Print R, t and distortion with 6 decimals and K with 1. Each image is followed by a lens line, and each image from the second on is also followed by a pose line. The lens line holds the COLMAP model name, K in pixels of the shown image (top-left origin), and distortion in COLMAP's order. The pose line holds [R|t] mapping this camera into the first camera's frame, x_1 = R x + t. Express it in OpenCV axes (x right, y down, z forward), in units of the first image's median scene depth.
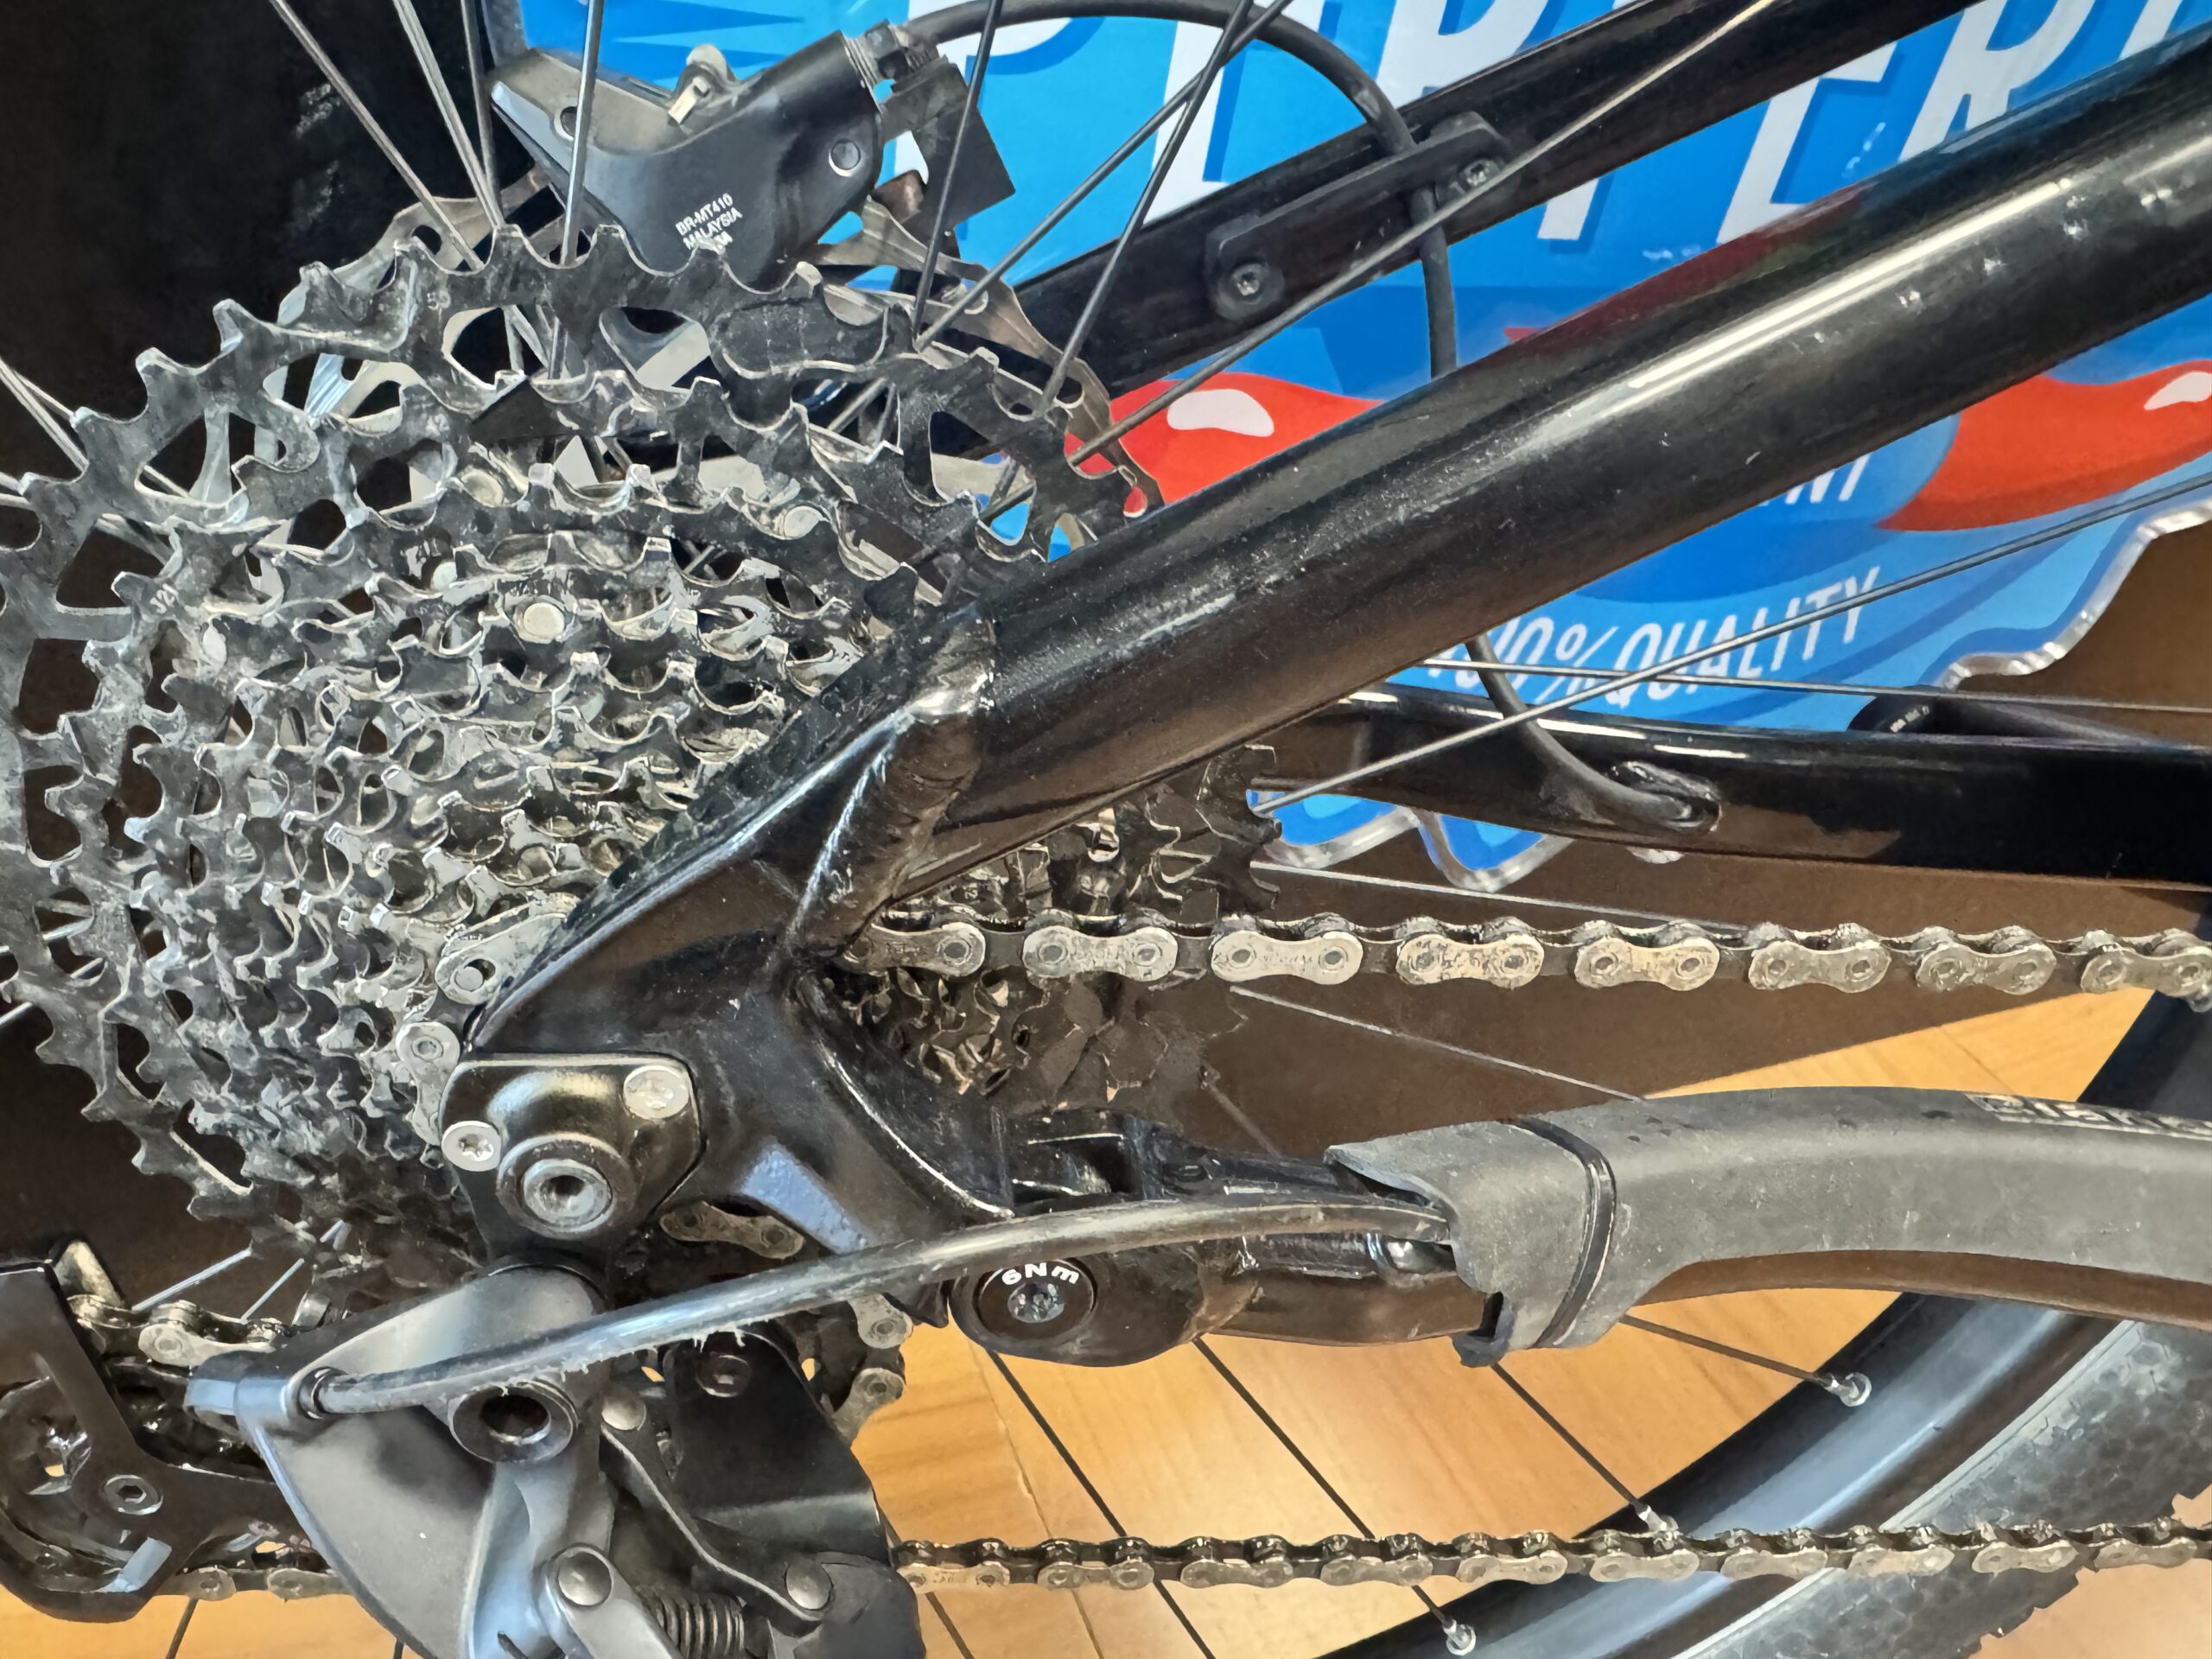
lens RADIAL K [[1552.1, 0, 1002.8], [0, 1552.1, 828.9], [0, 0, 1]] dist [-0.005853, 0.000077]
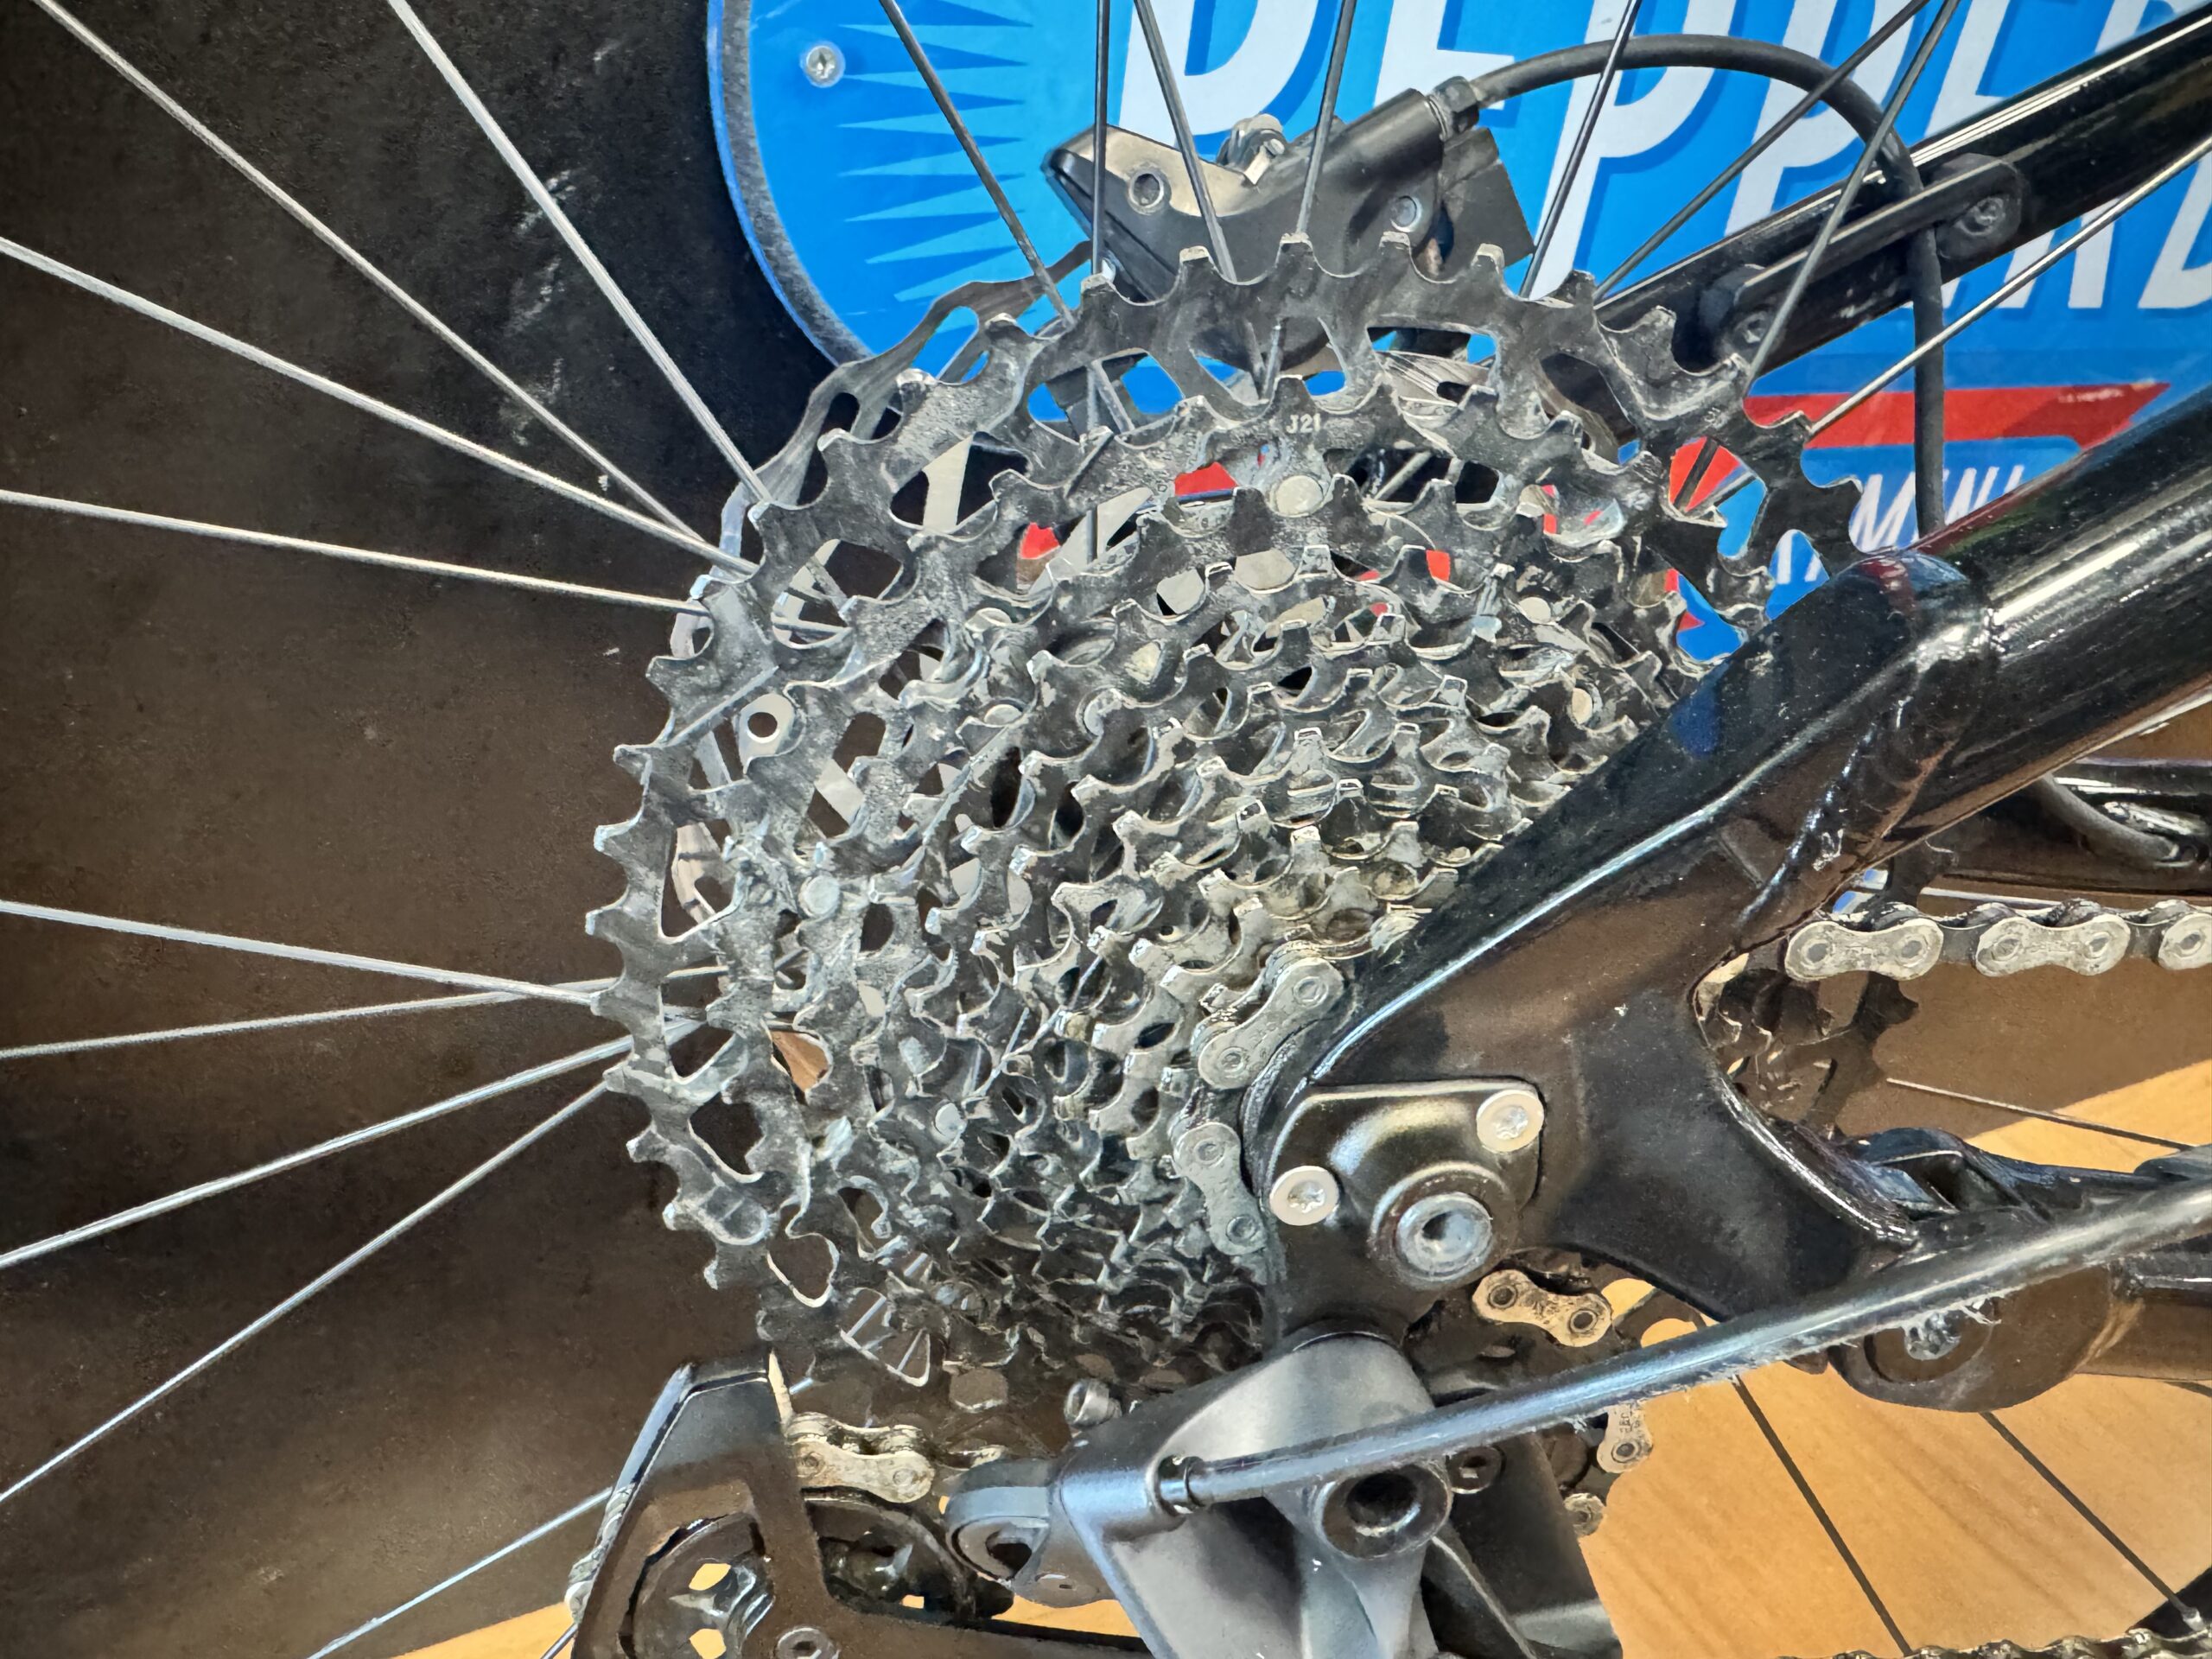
lens RADIAL K [[1552.1, 0, 1002.8], [0, 1552.1, 828.9], [0, 0, 1]] dist [-0.005853, 0.000077]
pose [[0.998388, -0.054713, 0.015126, -0.524505], [0.056194, 0.990317, -0.126941, 0.097968], [-0.008034, 0.127586, 0.991795, 0.071968]]
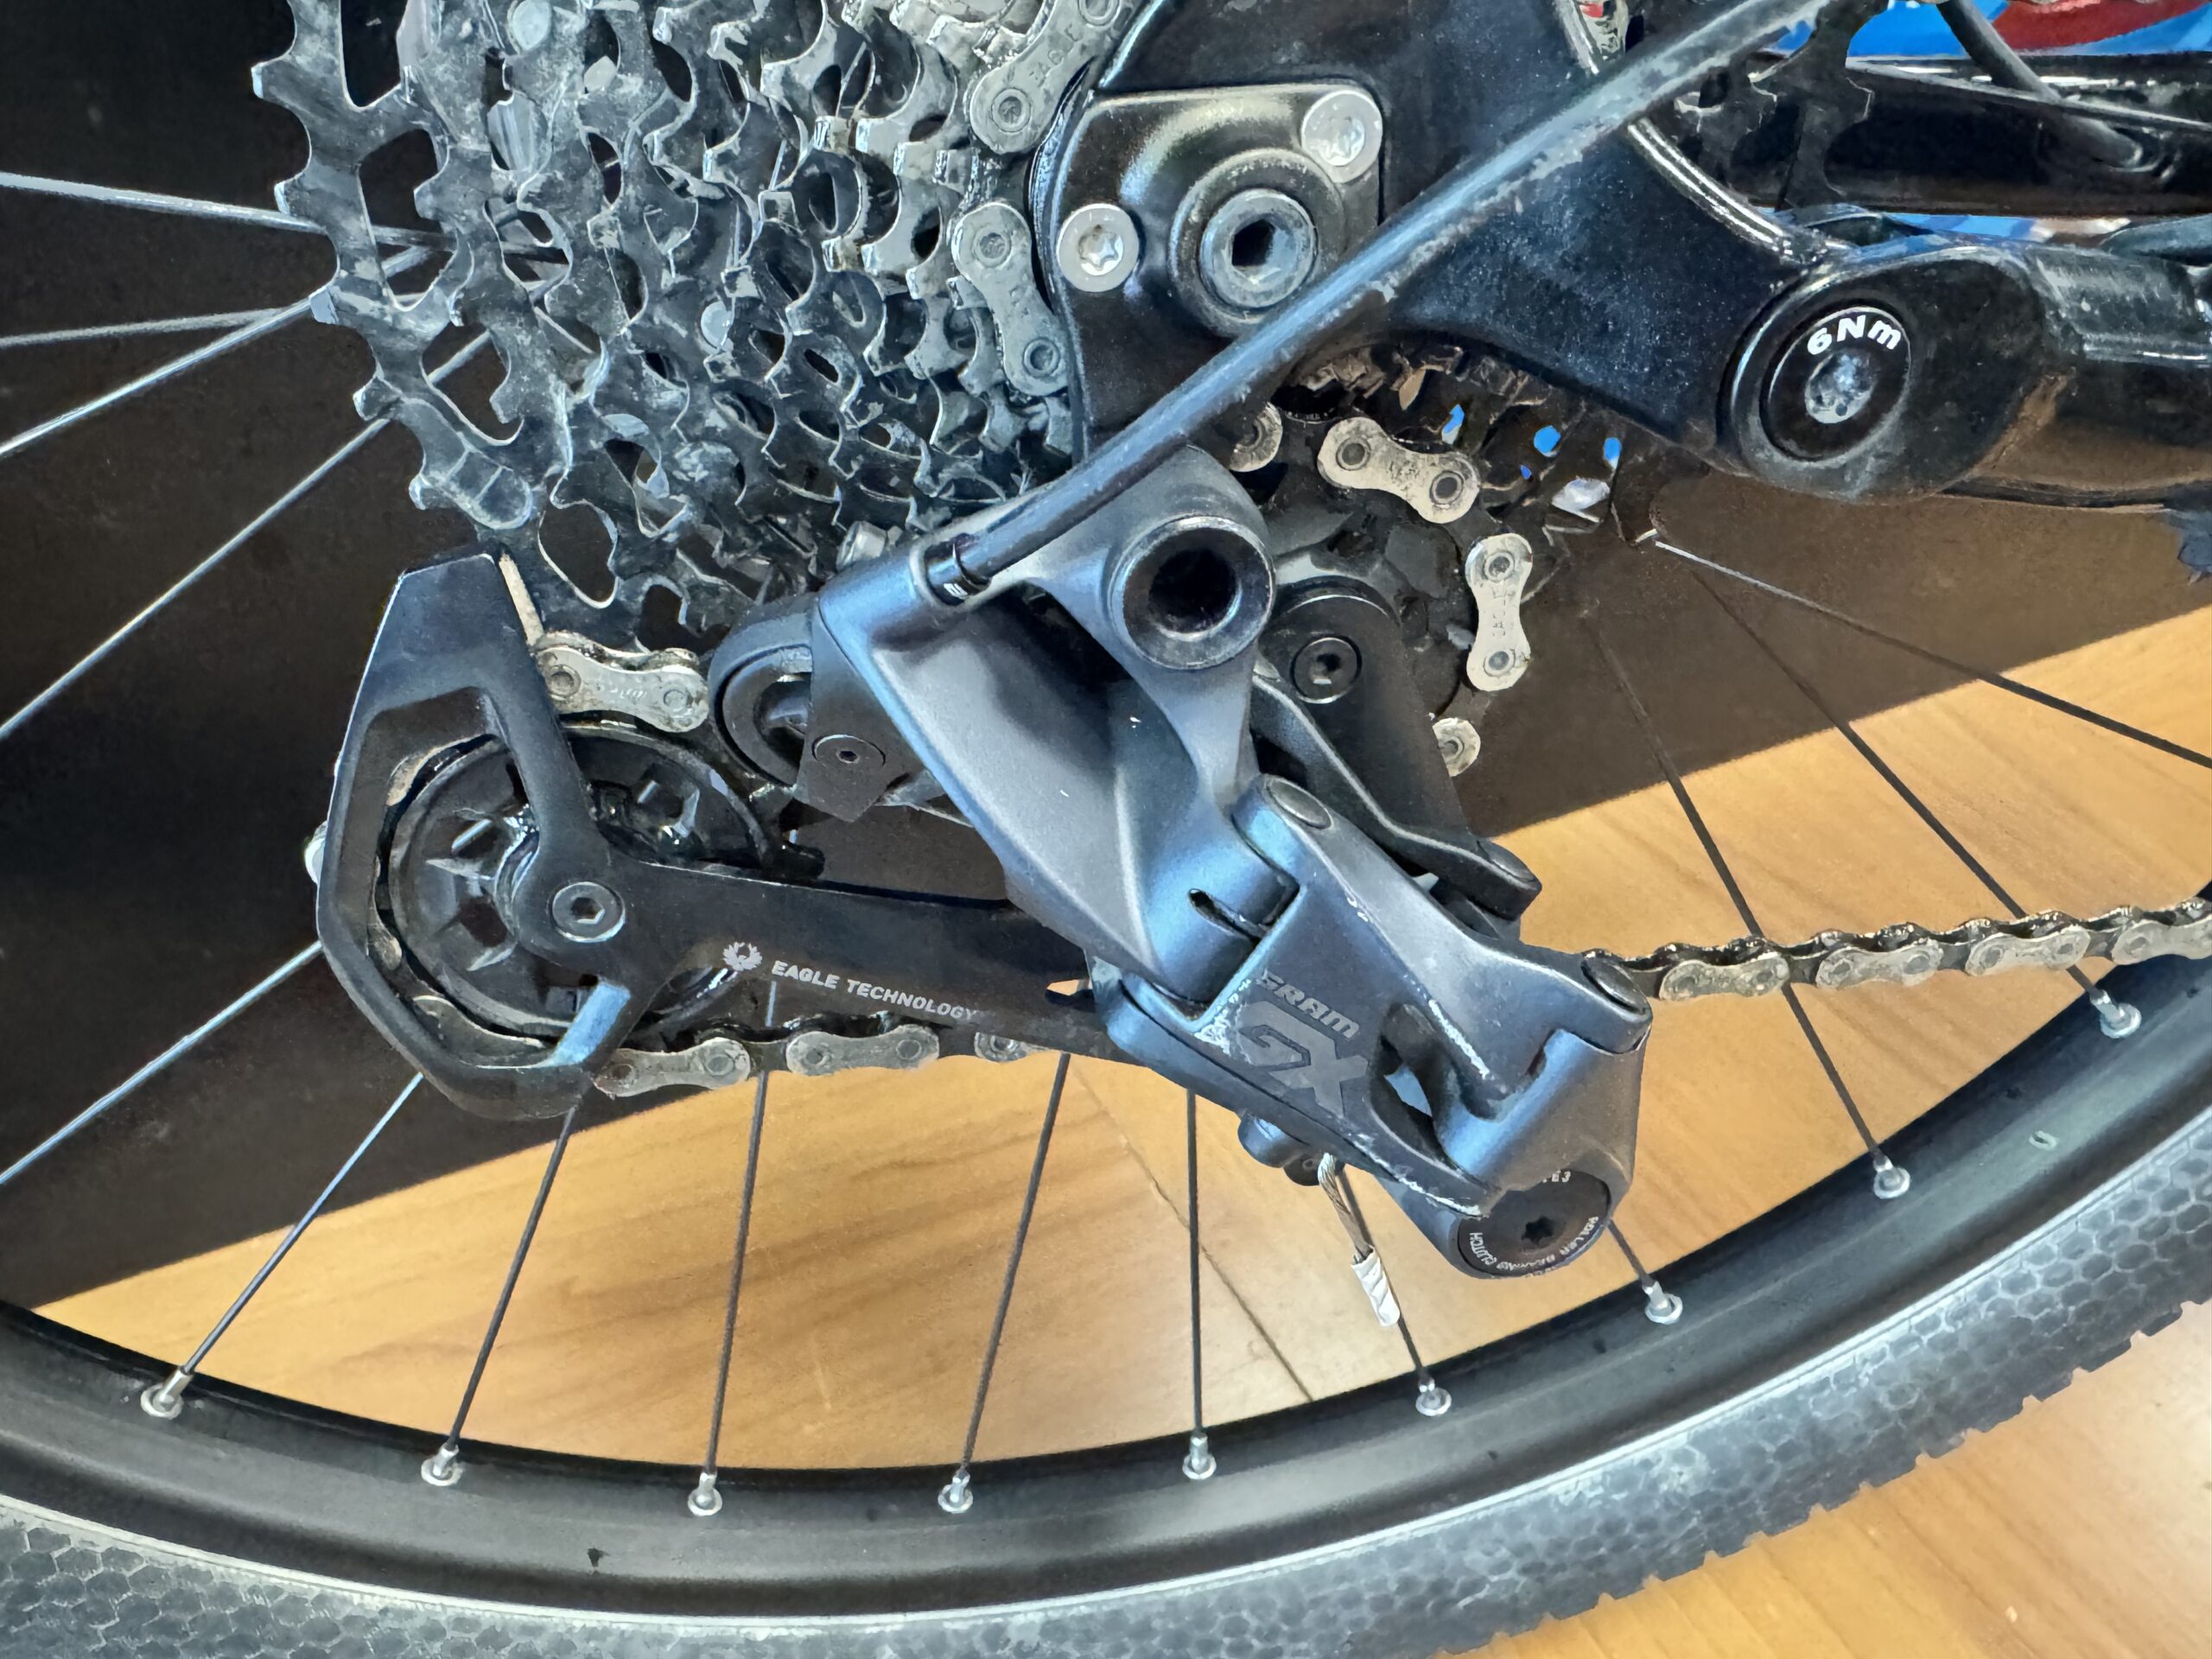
lens RADIAL K [[1552.1, 0, 1002.8], [0, 1552.1, 828.9], [0, 0, 1]] dist [-0.005853, 0.000077]
pose [[0.993894, -0.106351, 0.029413, -0.443003], [0.105271, 0.993788, 0.036112, 0.457390], [-0.033071, -0.032795, 0.998915, 0.241099]]
